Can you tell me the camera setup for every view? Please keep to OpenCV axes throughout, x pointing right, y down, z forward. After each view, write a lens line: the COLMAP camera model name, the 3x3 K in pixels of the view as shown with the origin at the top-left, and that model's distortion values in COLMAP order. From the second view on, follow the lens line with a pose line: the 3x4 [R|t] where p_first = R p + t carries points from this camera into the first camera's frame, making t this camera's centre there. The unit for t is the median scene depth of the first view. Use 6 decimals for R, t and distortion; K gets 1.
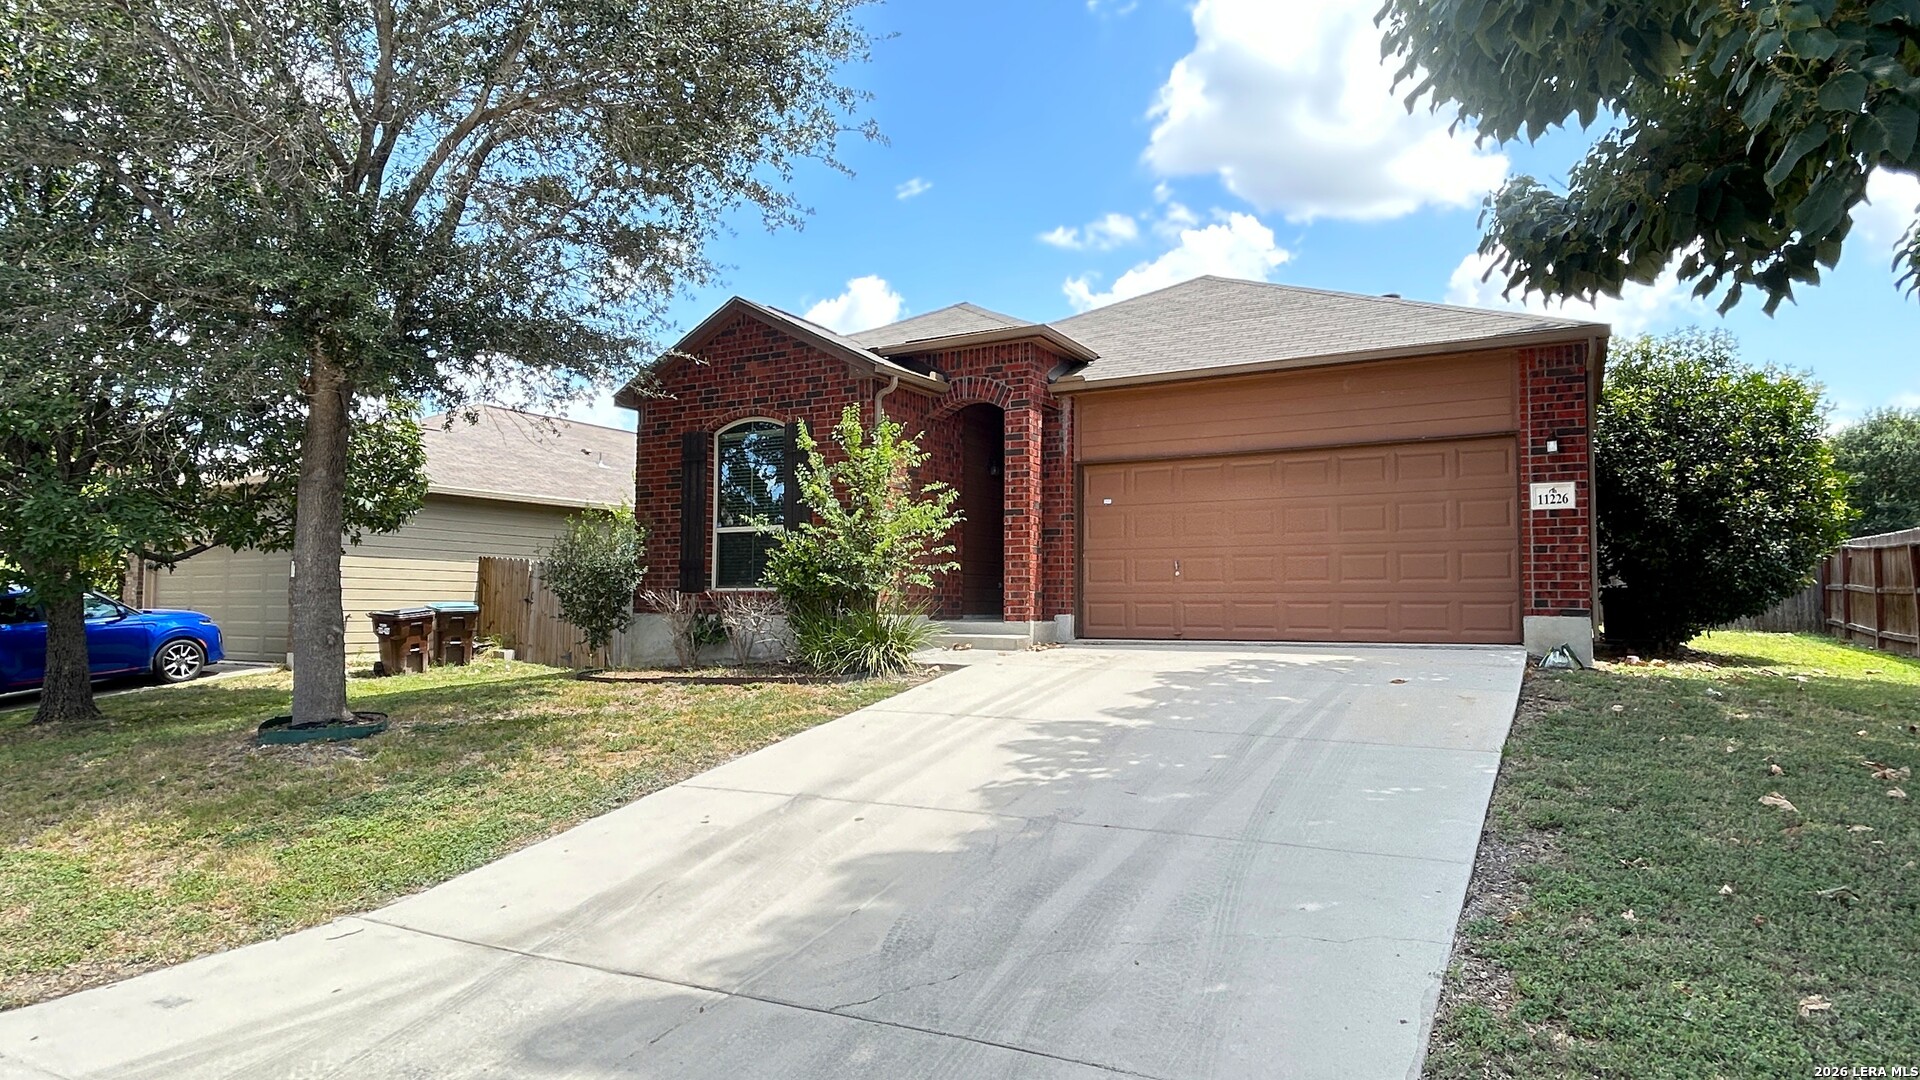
lens RADIAL K [[1094.1, 0, 960.0], [0, 1094.1, 540.0], [0, 0, 1]] dist [-0.001387, -0.000669]
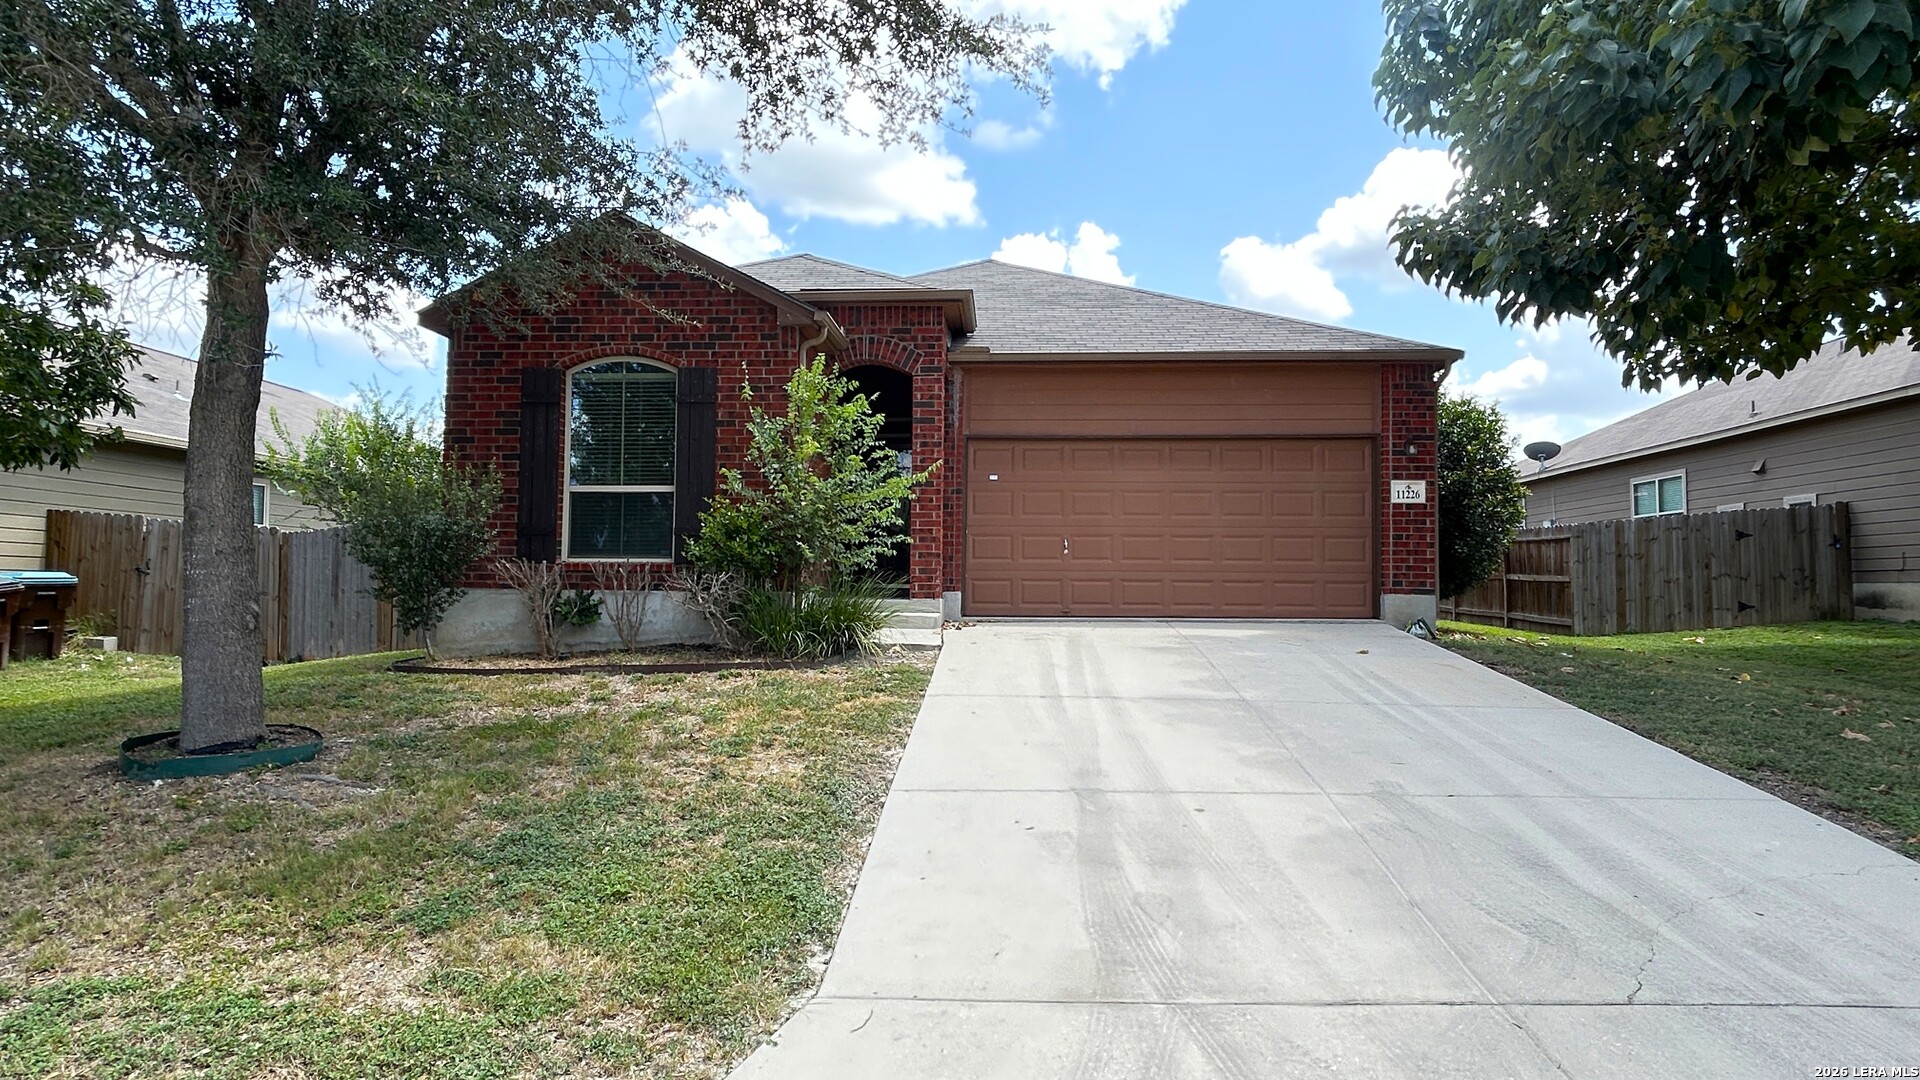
lens RADIAL K [[1094.1, 0, 960.0], [0, 1094.1, 540.0], [0, 0, 1]] dist [-0.001387, -0.000669]
pose [[0.899041, 0.024988, 0.437152, -0.351134], [-0.033041, 0.999395, 0.010826, 0.012697], [-0.436617, -0.024177, 0.899323, 0.135855]]
